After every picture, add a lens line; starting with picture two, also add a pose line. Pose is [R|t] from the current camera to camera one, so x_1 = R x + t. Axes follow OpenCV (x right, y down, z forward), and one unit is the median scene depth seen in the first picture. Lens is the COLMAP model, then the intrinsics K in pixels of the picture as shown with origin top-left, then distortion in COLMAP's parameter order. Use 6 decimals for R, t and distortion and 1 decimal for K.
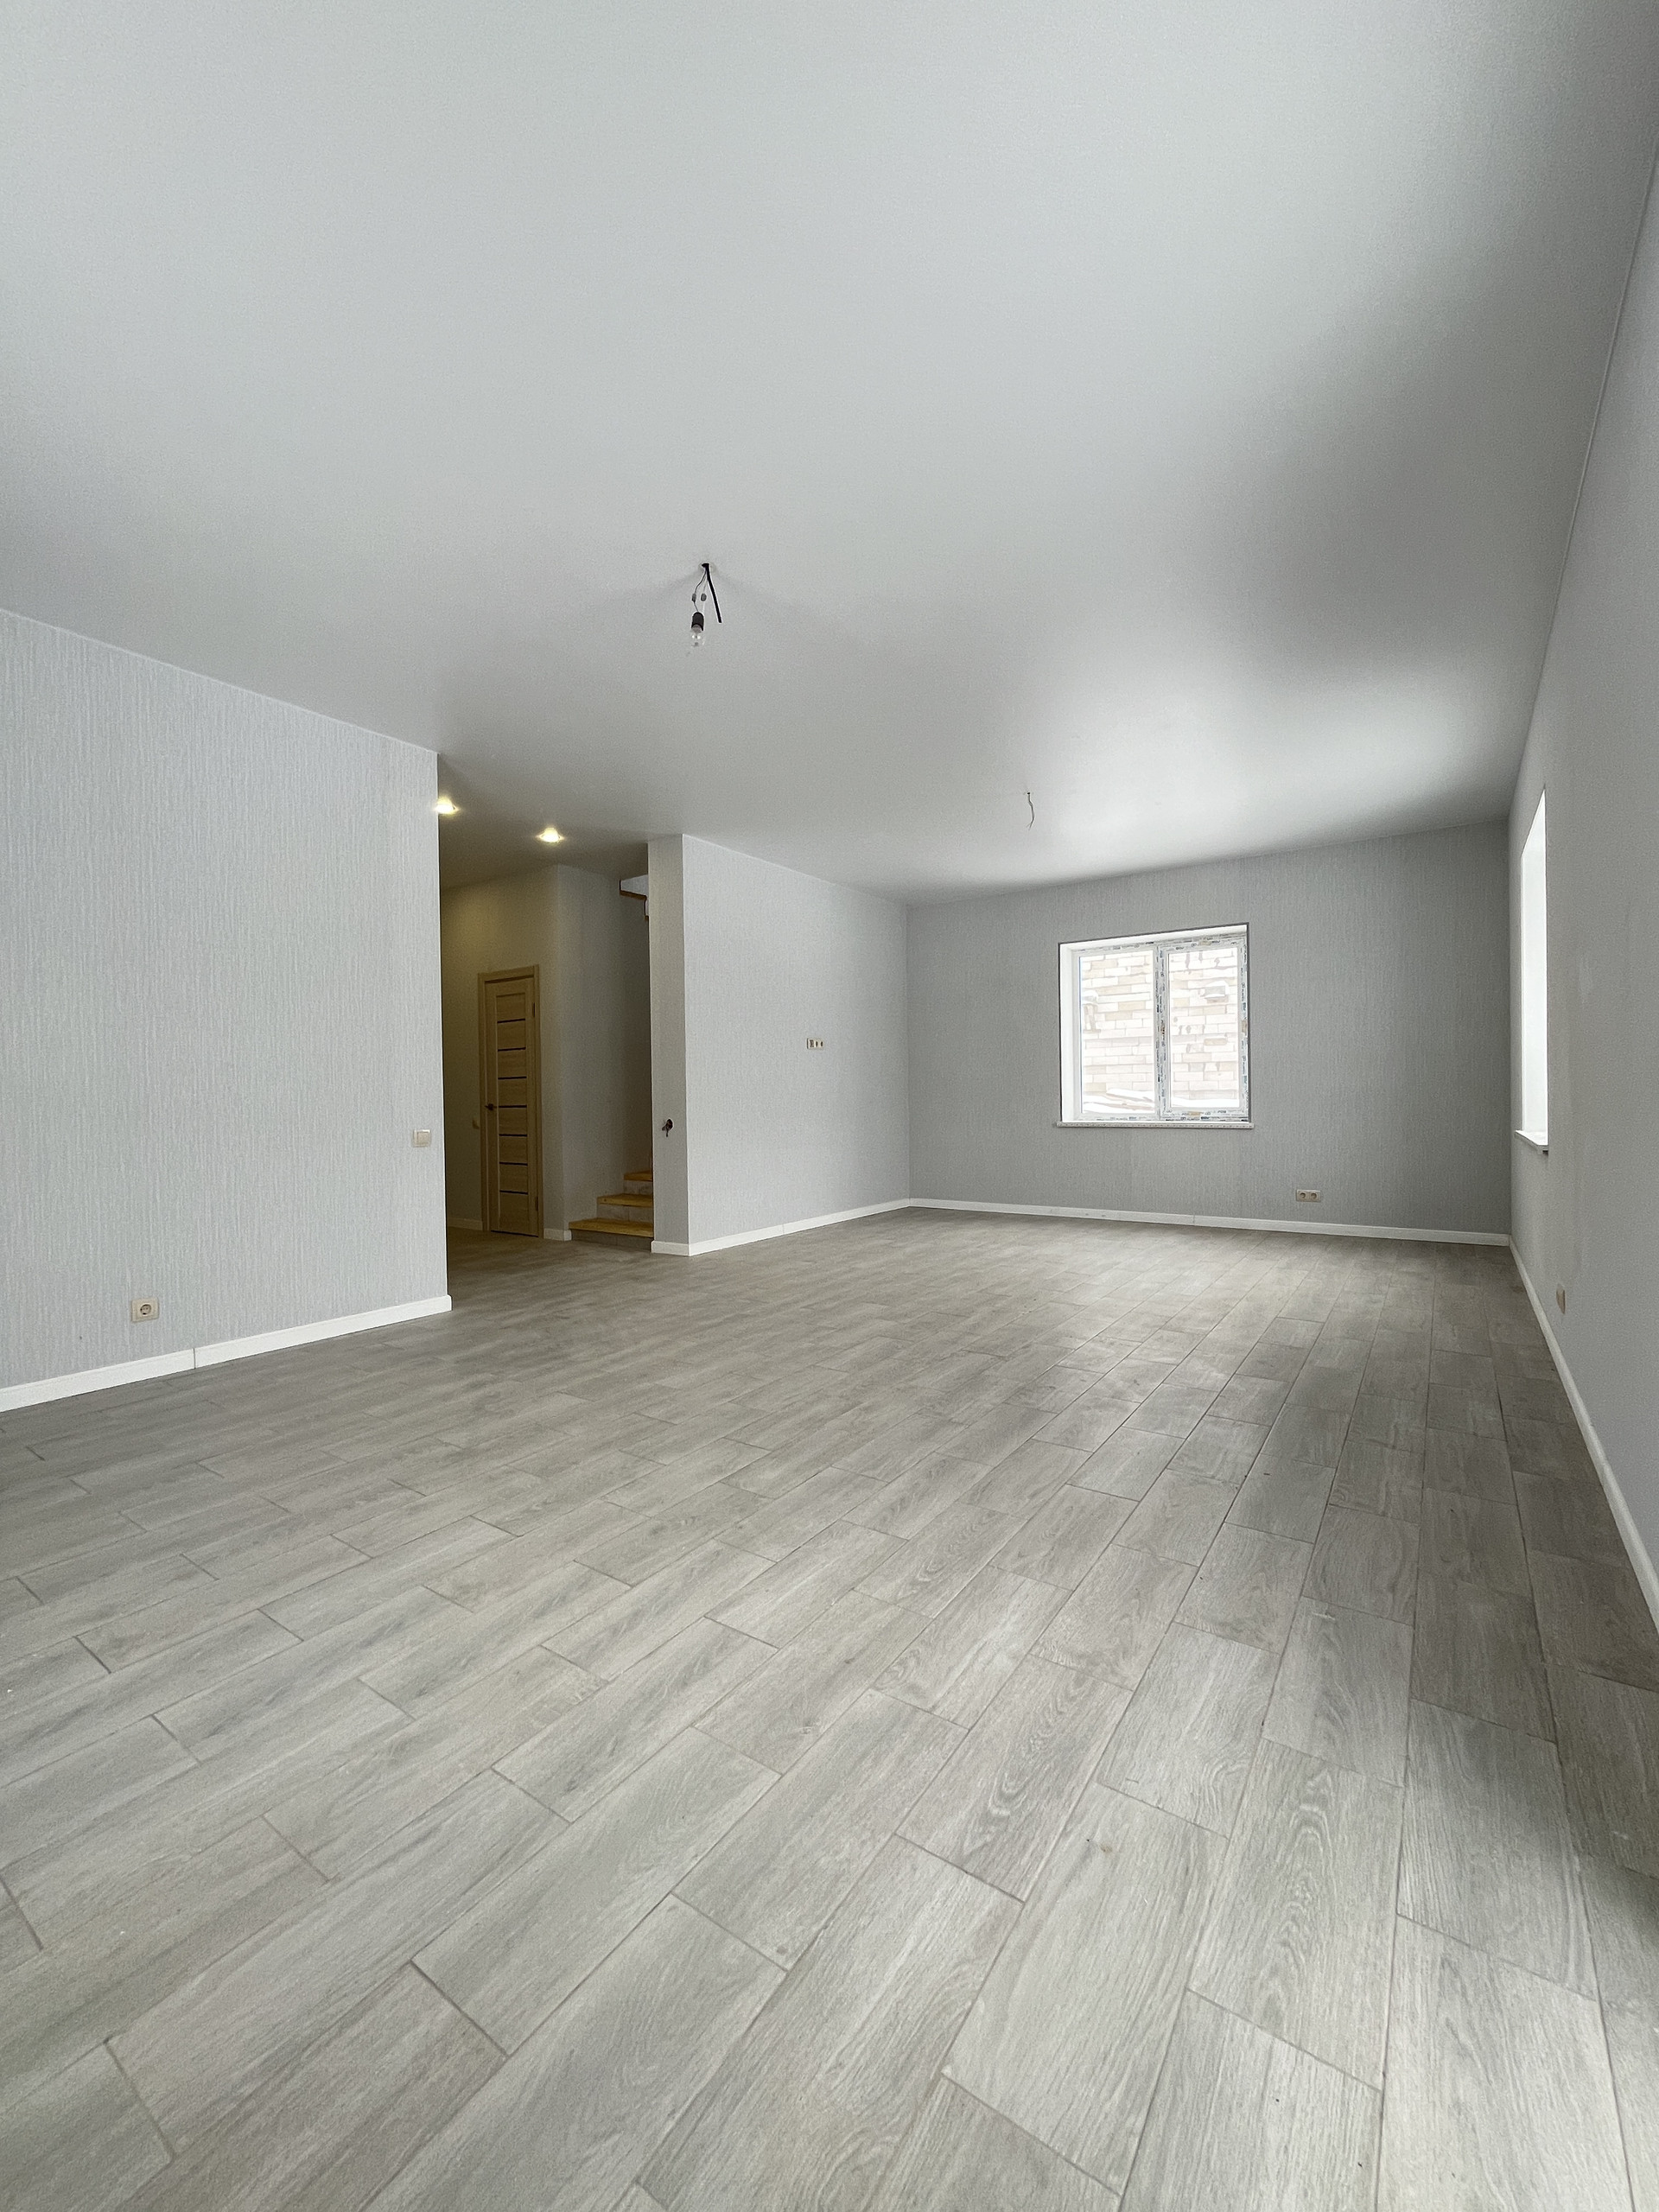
lens RADIAL K [[892.1, 0, 824.6], [0, 892.1, 1100.3], [0, 0, 1]] dist [-0.002586, 0.000579]
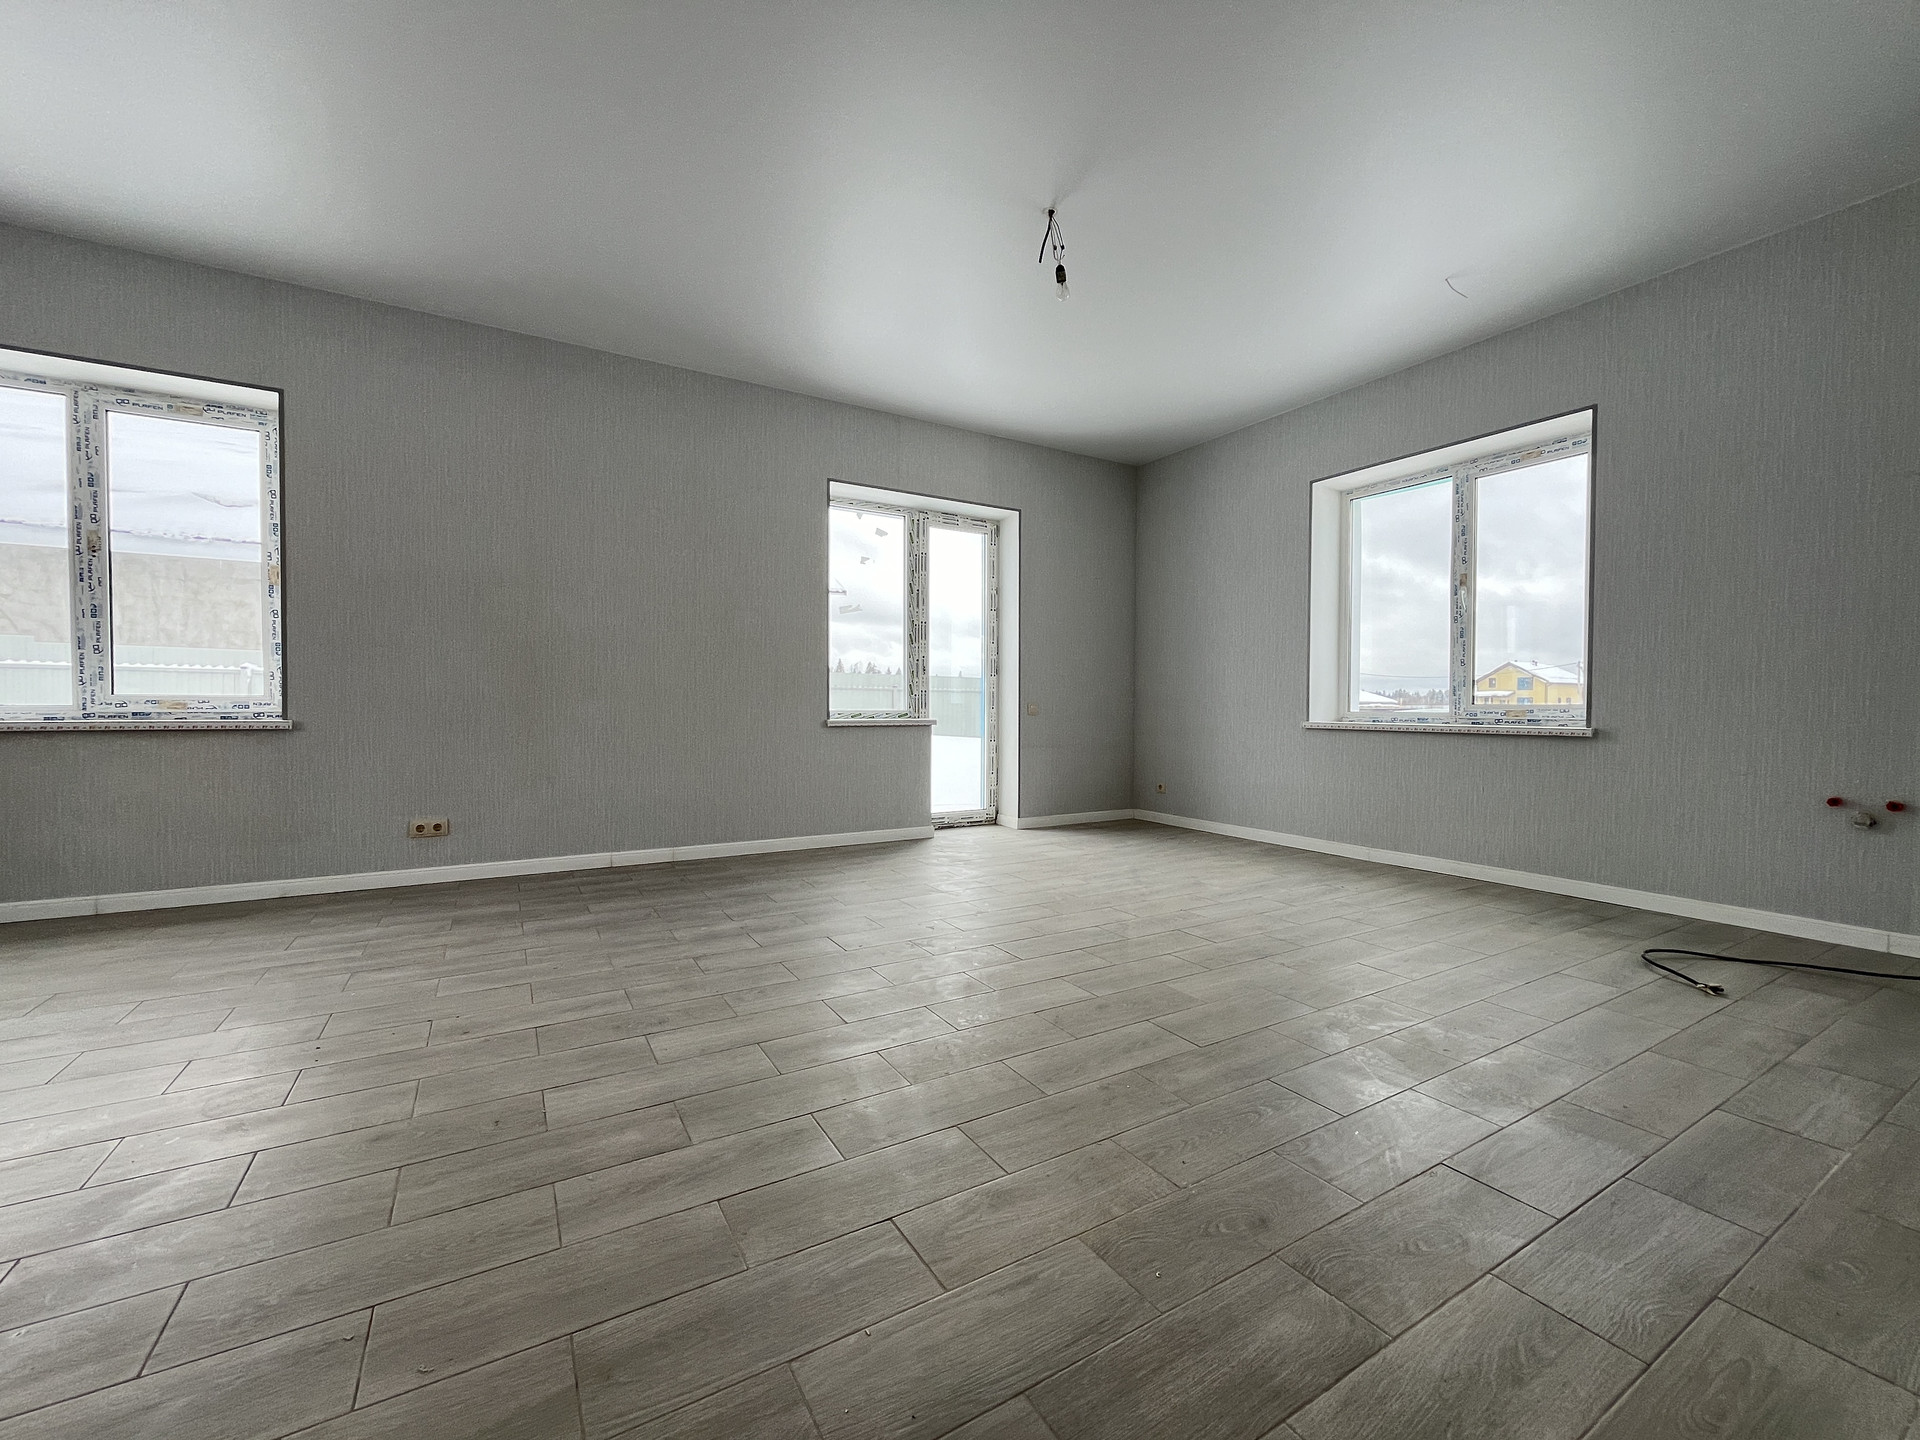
lens RADIAL K [[778.2, 0, 960.0], [0, 778.2, 720.0], [0, 0, 1]] dist [0.002136, 0.000173]
pose [[-0.910619, 0.000142, 0.413247, -0.362395], [0.008353, 0.999802, 0.018065, 0.044370], [-0.413162, 0.019902, -0.910440, 1.629442]]
